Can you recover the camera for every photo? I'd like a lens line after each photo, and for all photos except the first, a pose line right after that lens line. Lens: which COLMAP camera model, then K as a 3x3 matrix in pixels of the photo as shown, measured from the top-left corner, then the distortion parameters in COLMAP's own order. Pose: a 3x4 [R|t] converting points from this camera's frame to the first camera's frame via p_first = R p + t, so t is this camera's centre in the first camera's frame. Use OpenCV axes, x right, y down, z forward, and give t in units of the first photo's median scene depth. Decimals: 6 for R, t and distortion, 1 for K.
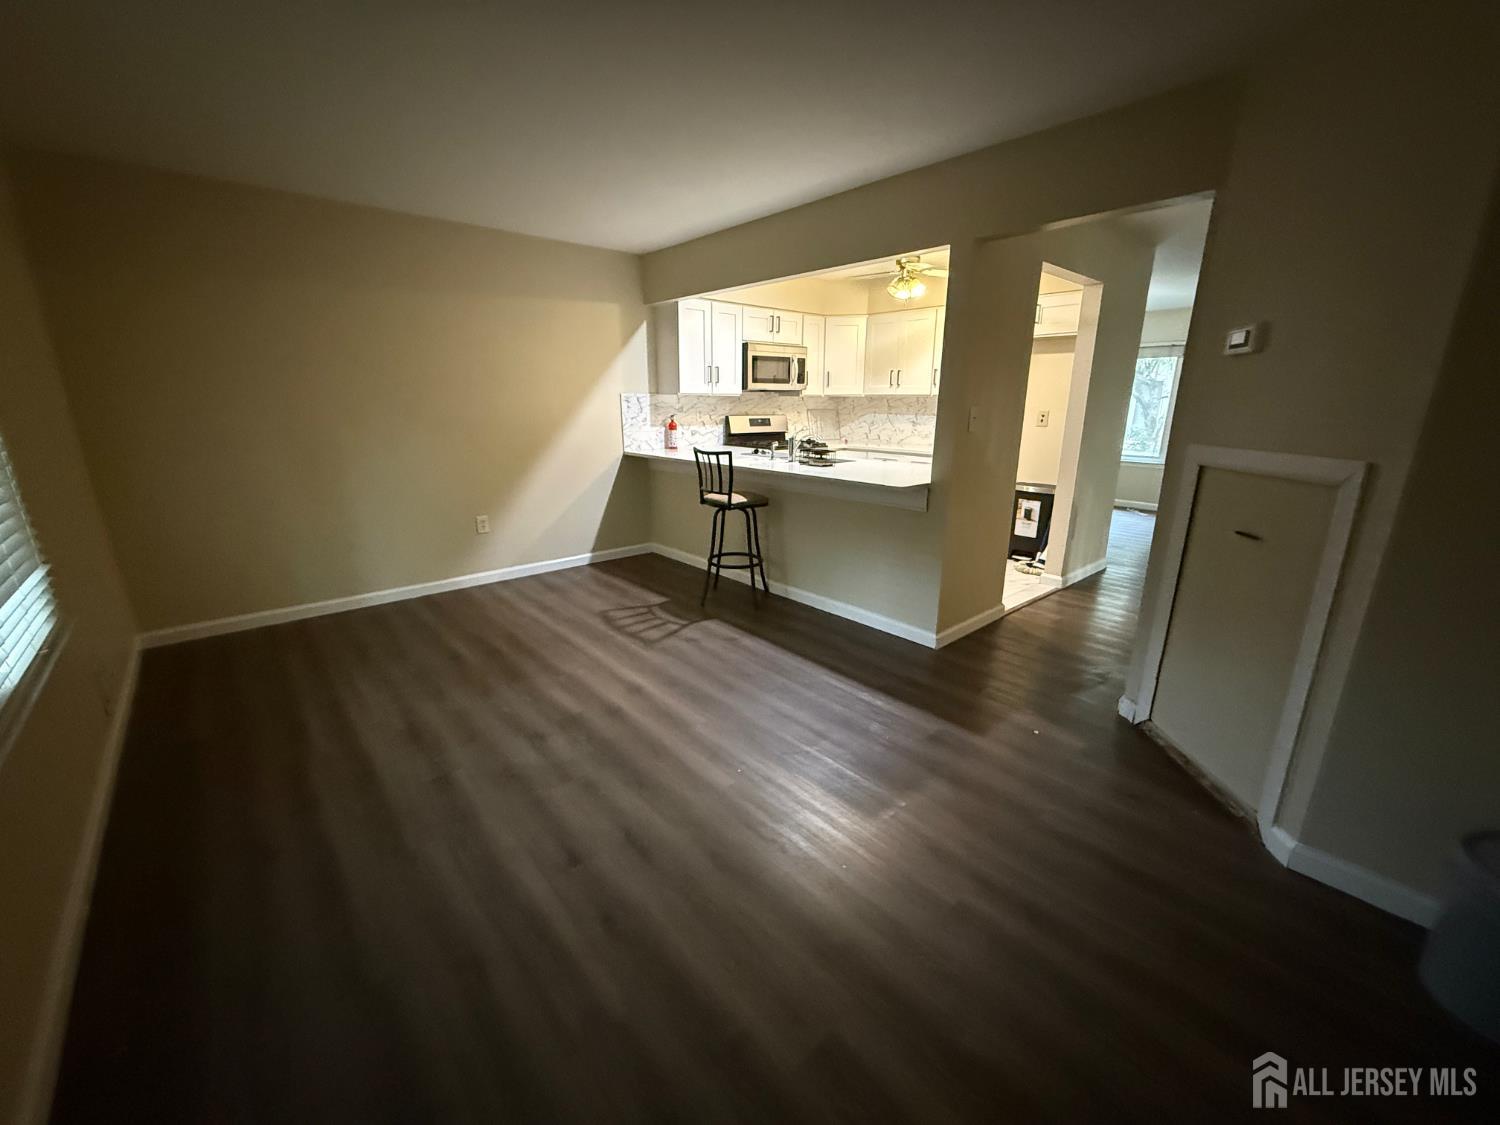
lens RADIAL K [[599.6, 0, 742.3], [0, 599.6, 556.0], [0, 0, 1]] dist [0.001305, -0.002589]
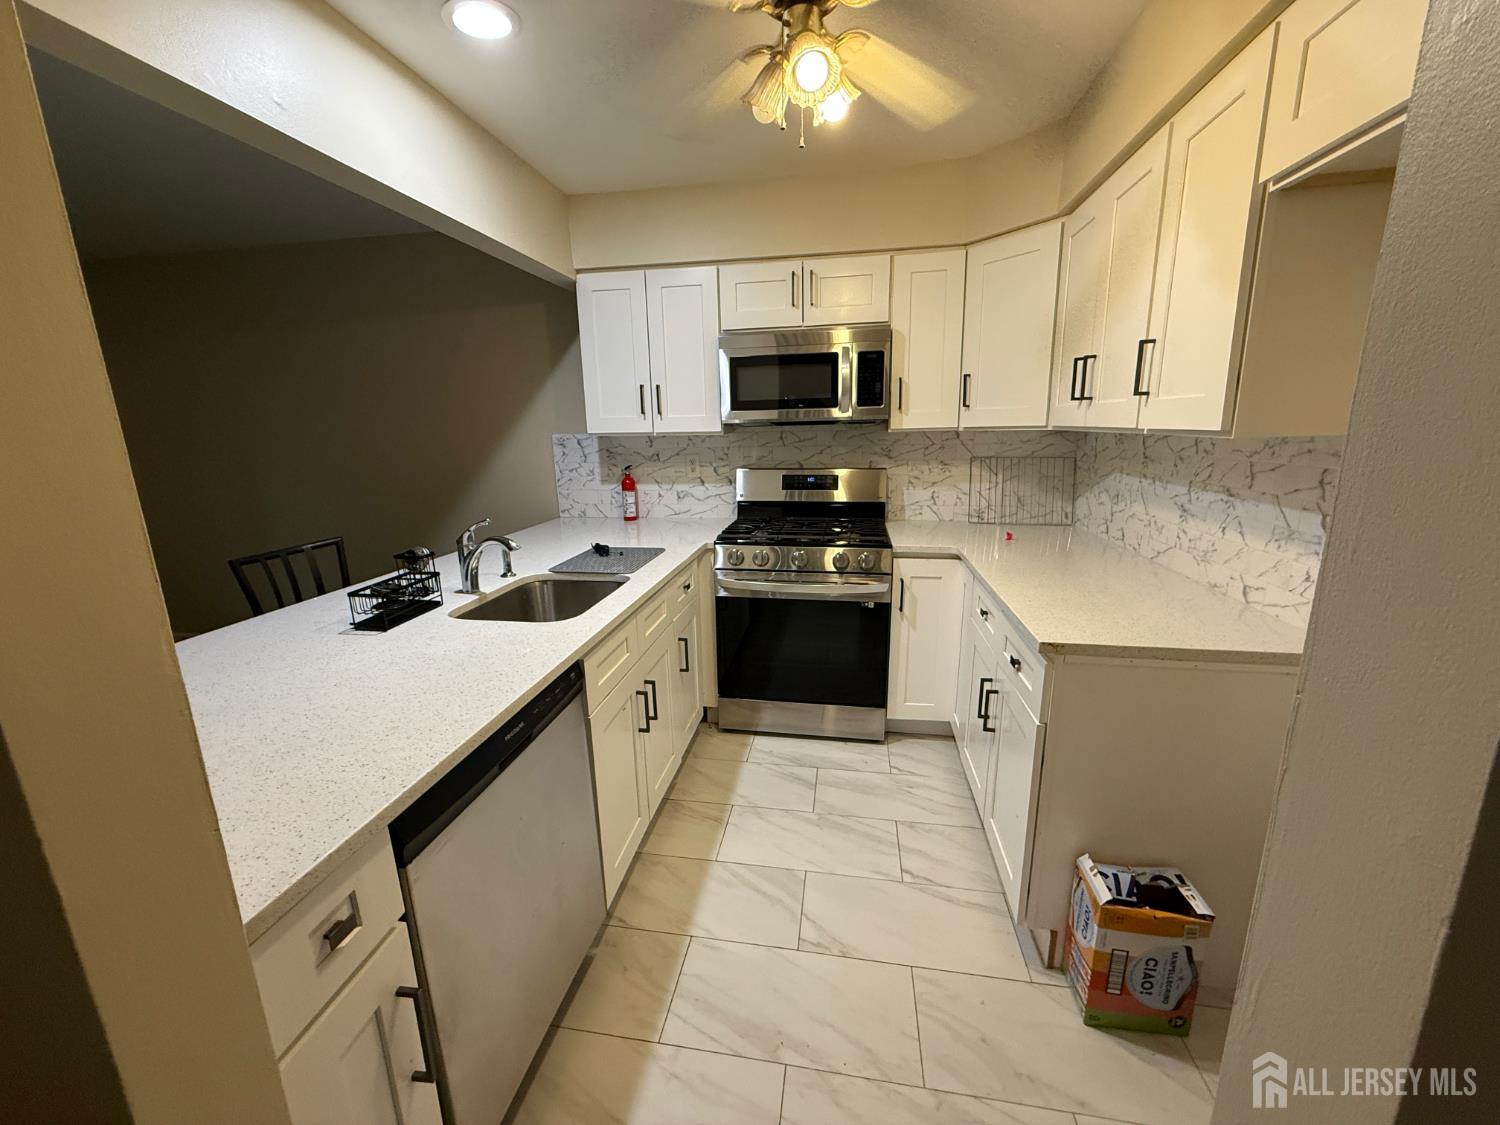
lens RADIAL K [[599.6, 0, 744.2], [0, 599.6, 564.4], [0, 0, 1]] dist [0.001305, -0.002589]
pose [[0.618200, 0.163103, -0.768912, 0.436595], [-0.180962, 0.981489, 0.062703, -0.187896], [0.764906, 0.100381, 0.636272, 0.675395]]
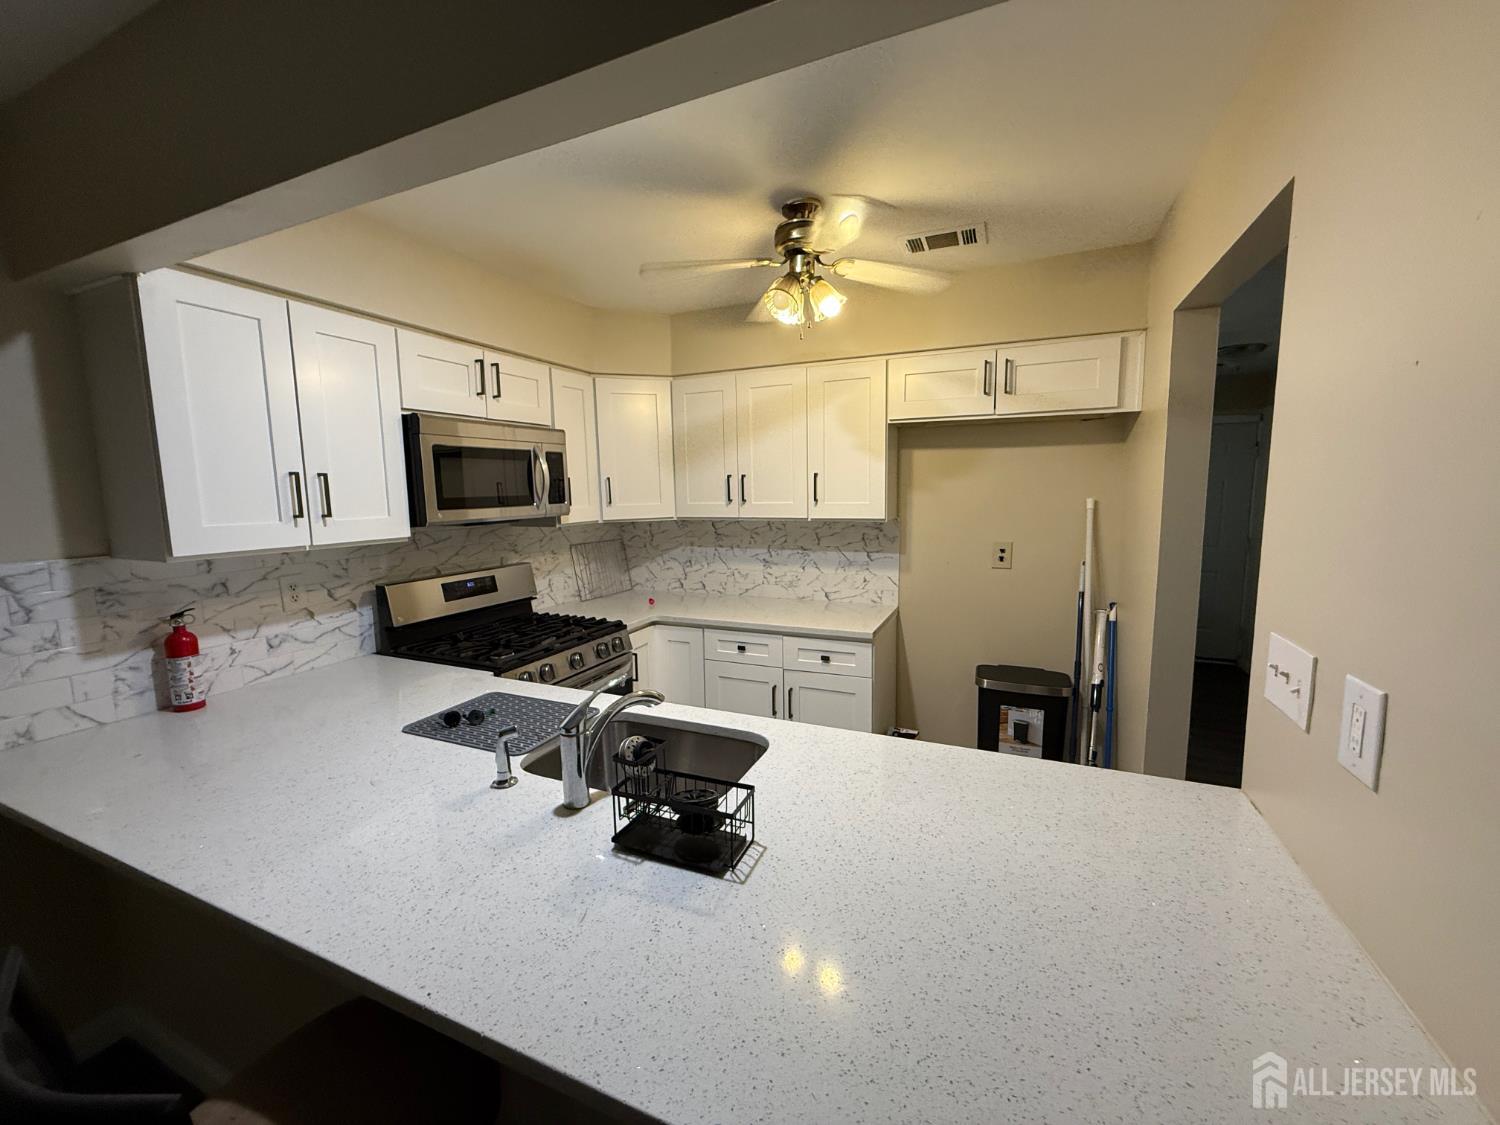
lens RADIAL K [[599.6, 0, 749.6], [0, 599.6, 560.3], [0, 0, 1]] dist [0.001305, -0.002589]
pose [[0.906852, -0.068955, 0.415769, 0.035950], [0.127221, 0.985293, -0.114076, -0.176765], [-0.401788, 0.156344, 0.902287, 0.537872]]
